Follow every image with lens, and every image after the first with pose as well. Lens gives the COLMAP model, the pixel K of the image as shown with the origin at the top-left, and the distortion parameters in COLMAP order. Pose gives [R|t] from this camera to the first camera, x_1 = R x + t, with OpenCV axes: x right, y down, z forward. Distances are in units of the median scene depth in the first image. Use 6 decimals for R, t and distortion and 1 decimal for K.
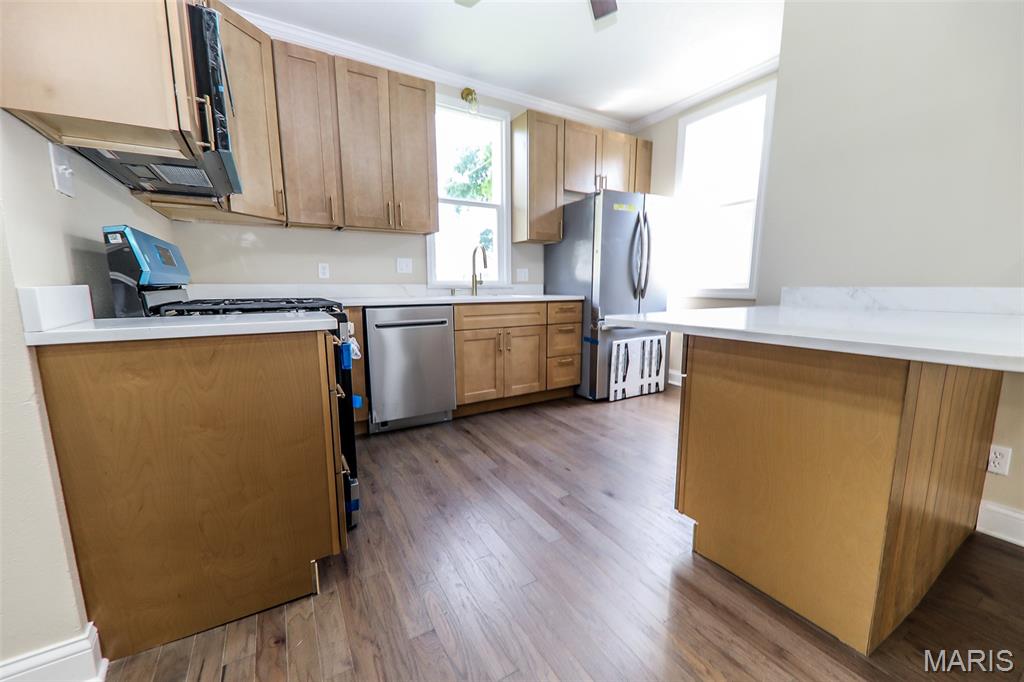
lens RADIAL K [[397.4, 0, 520.7], [0, 397.4, 345.2], [0, 0, 1]] dist [0.001982, -0.000136]
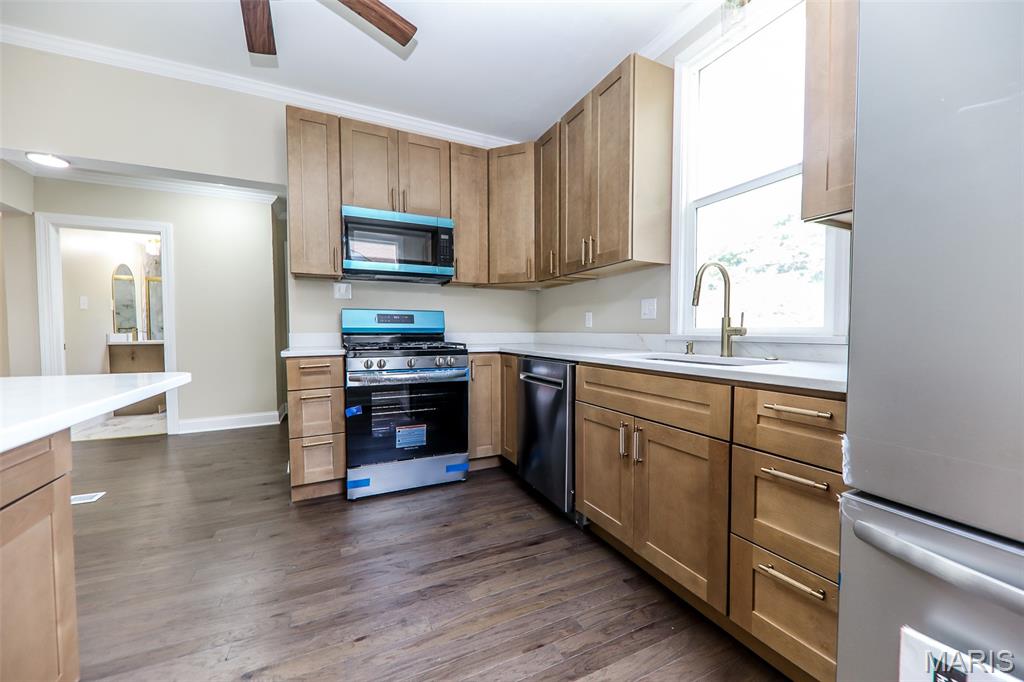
lens RADIAL K [[397.4, 0, 520.7], [0, 397.4, 345.2], [0, 0, 1]] dist [0.001982, -0.000136]
pose [[-0.105099, 0.042133, -0.993569, 0.539722], [-0.147665, 0.987365, 0.057490, -0.160993], [0.983437, 0.152757, -0.097549, 0.970508]]
